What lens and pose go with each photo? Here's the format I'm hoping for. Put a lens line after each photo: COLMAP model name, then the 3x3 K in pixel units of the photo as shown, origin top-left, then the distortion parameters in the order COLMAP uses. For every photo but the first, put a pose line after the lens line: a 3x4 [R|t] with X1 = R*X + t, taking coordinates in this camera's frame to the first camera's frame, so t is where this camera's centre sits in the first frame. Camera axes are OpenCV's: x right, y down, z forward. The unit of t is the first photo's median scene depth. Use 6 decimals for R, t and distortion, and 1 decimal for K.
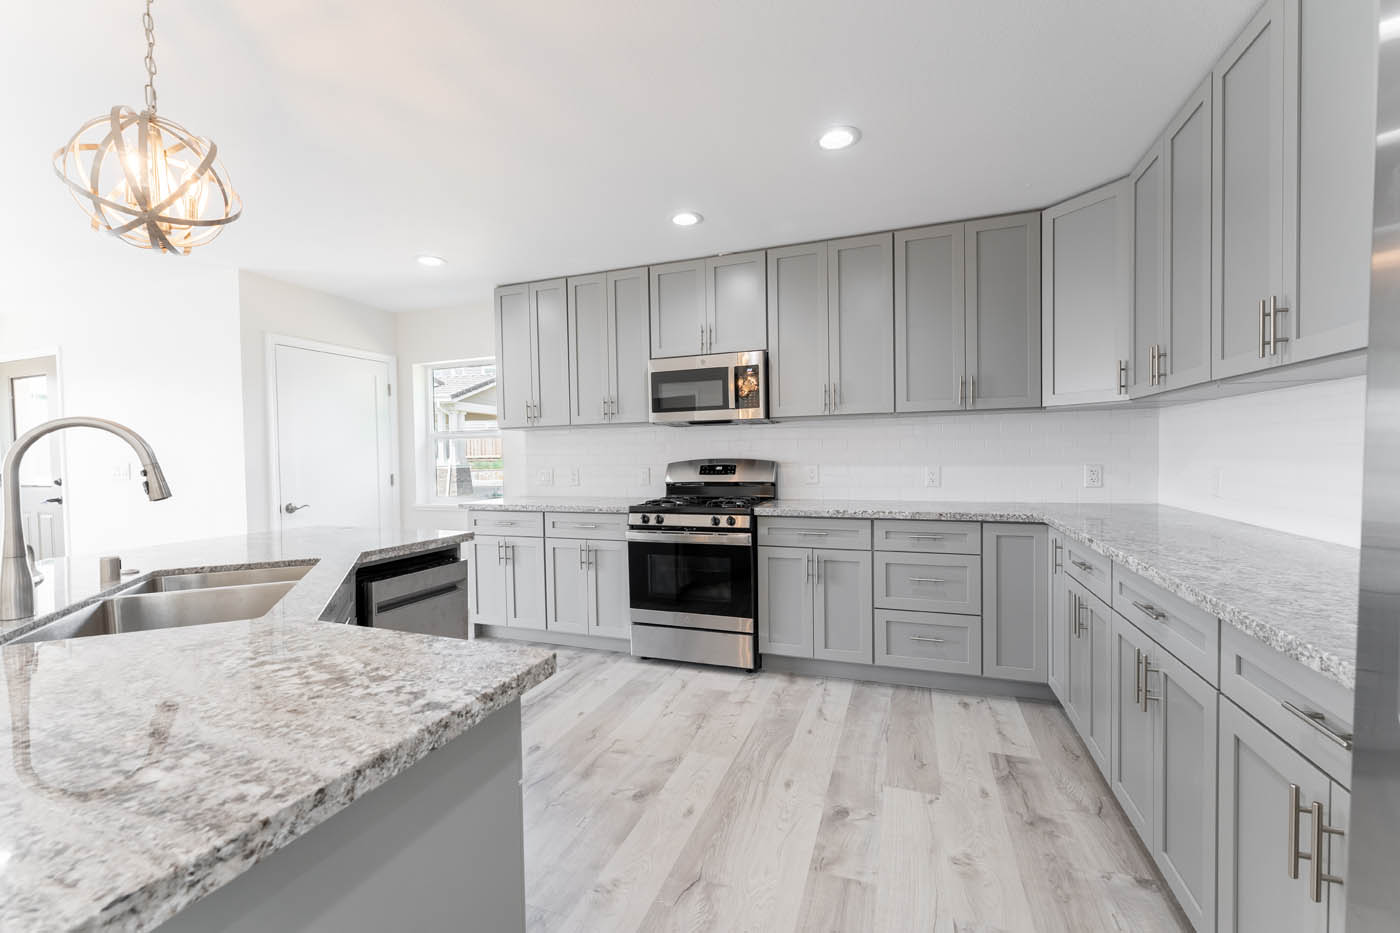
lens RADIAL K [[576.2, 0, 698.4], [0, 576.2, 468.5], [0, 0, 1]] dist [-0.000054, 0.000058]
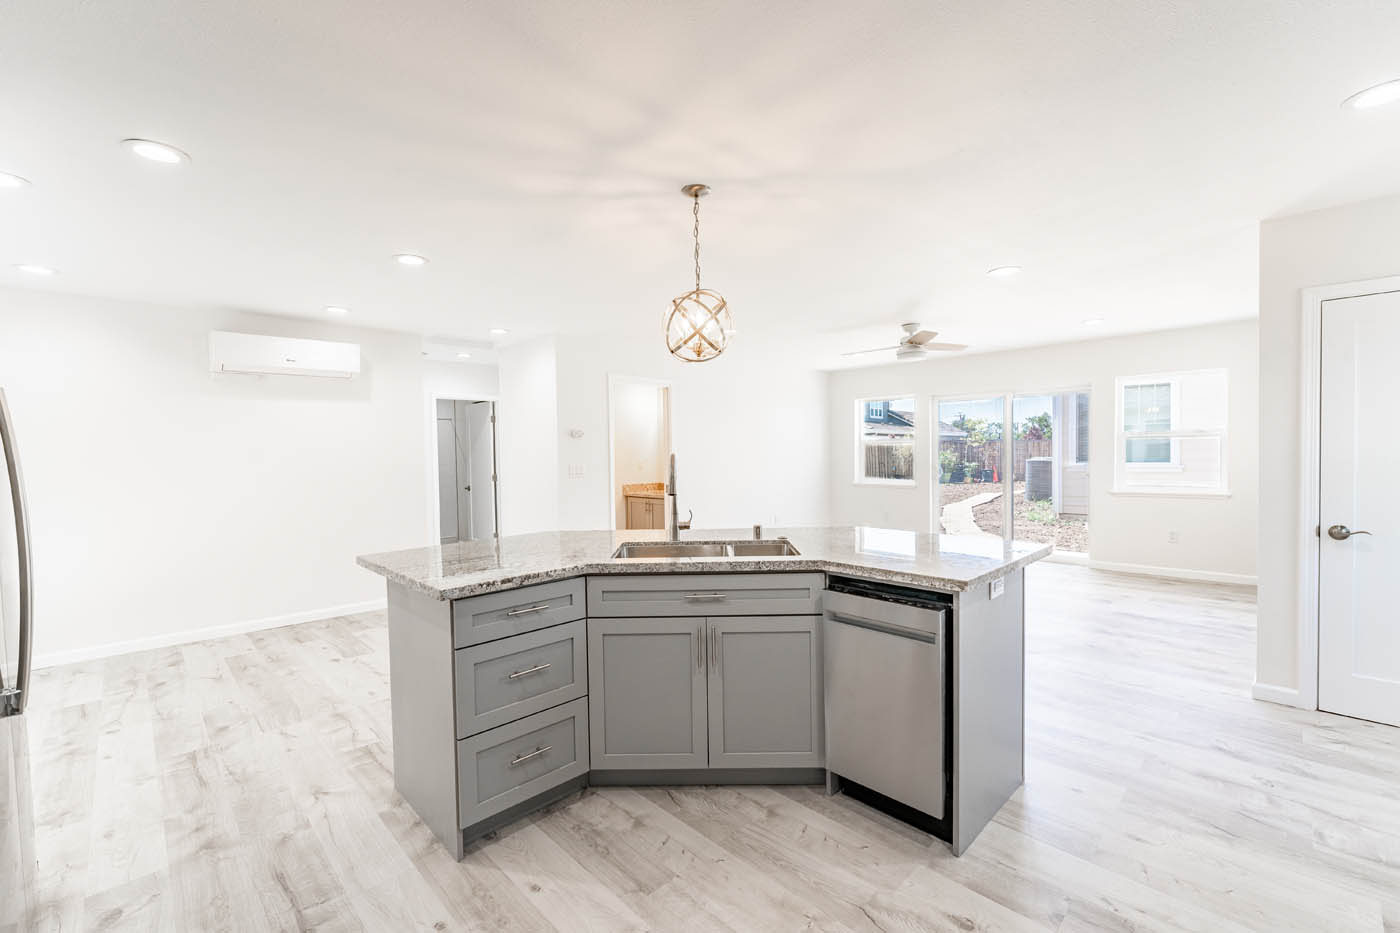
lens RADIAL K [[593.7, 0, 696.7], [0, 593.7, 467.5], [0, 0, 1]] dist [-0.003413, 0.000027]
pose [[-0.434411, 0.048040, -0.899433, 0.307478], [-0.000885, 0.998553, 0.053762, -0.053919], [0.900714, 0.024151, -0.433740, 0.700761]]
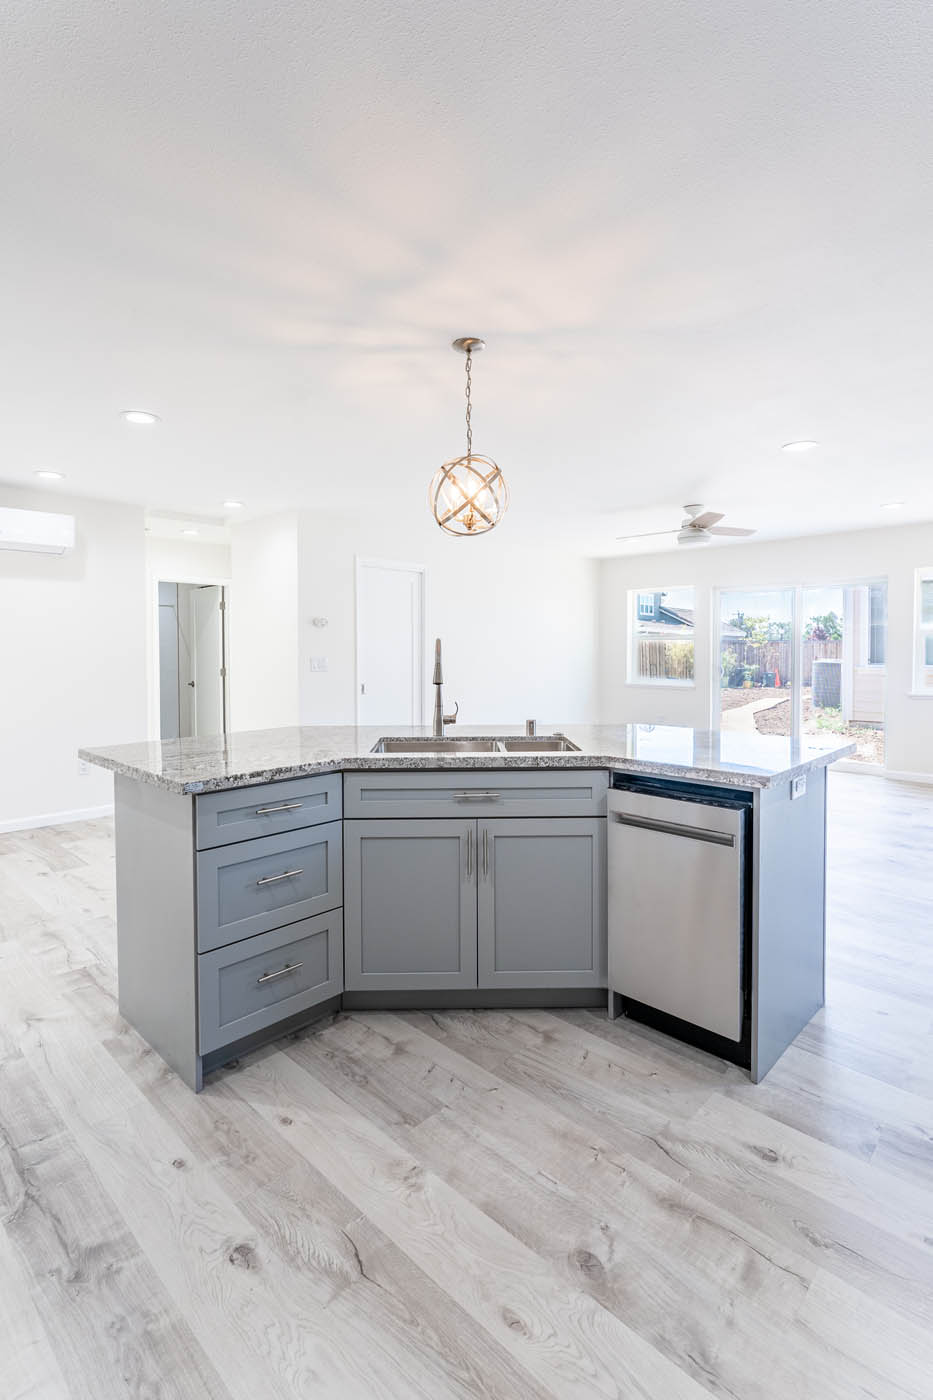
lens RADIAL K [[666.3, 0, 464.4], [0, 666.3, 664.0], [0, 0, 1]] dist [0.001352, -0.000272]
pose [[-0.408408, 0.036859, -0.912055, 0.321561], [-0.013733, 0.998823, 0.046515, -0.037182], [0.912696, 0.031522, -0.407421, 0.682203]]
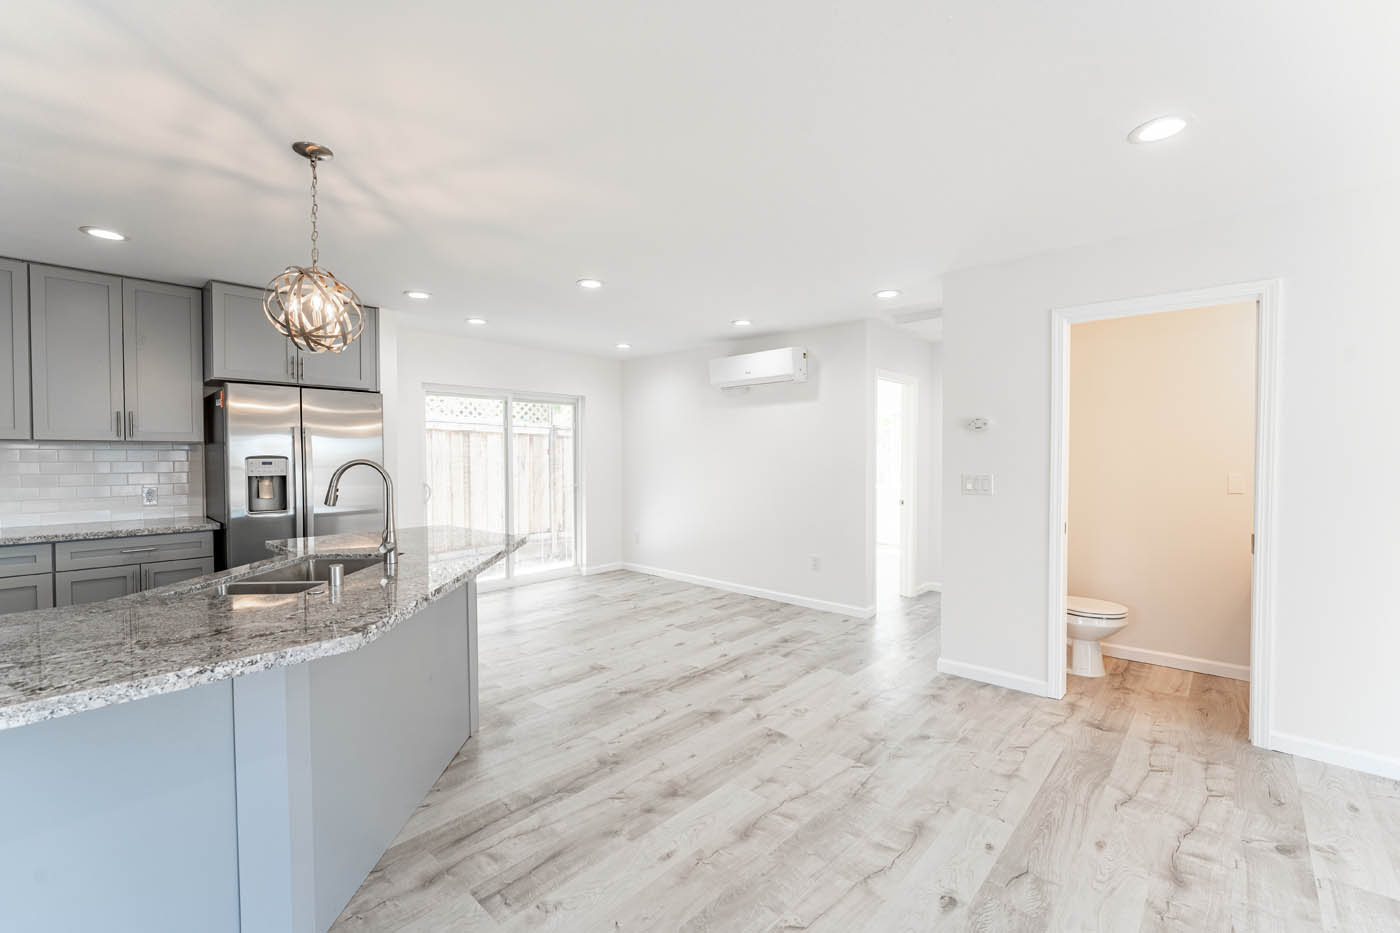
lens RADIAL K [[593.7, 0, 696.7], [0, 593.7, 467.5], [0, 0, 1]] dist [-0.003413, 0.000027]
pose [[-0.922742, 0.009675, 0.385296, -0.968610], [0.027125, 0.998836, 0.039881, -0.037783], [-0.384462, 0.047251, -0.921931, 0.807712]]
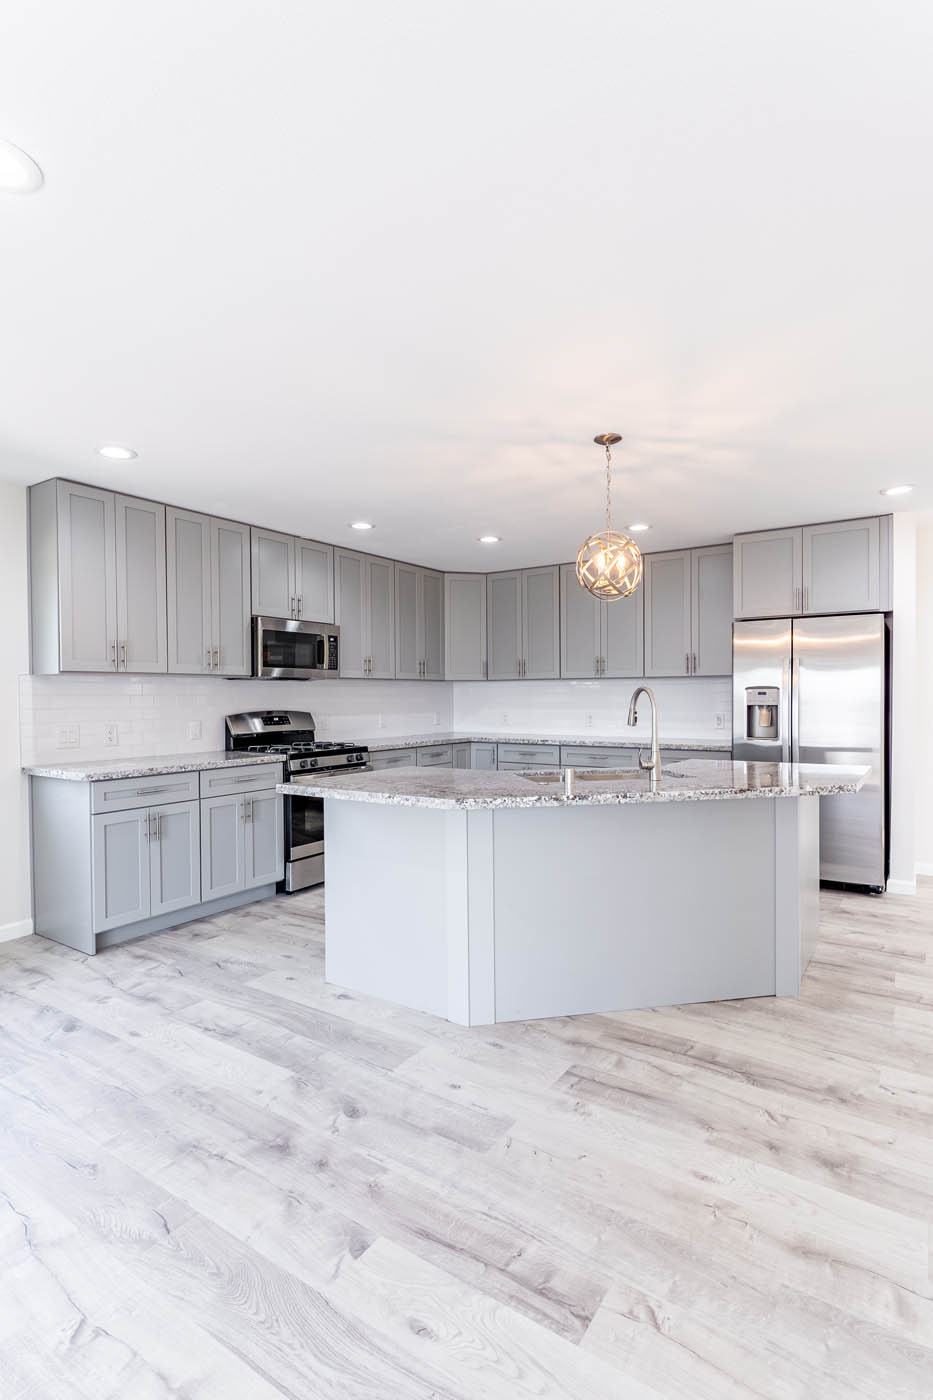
lens RADIAL K [[690.4, 0, 469.4], [0, 690.4, 703.7], [0, 0, 1]] dist [-0.000843, -0.000323]
pose [[0.238160, 0.003753, 0.971219, -1.277837], [0.028867, 0.999523, -0.010941, -0.005382], [-0.970797, 0.030642, 0.237938, 0.348033]]
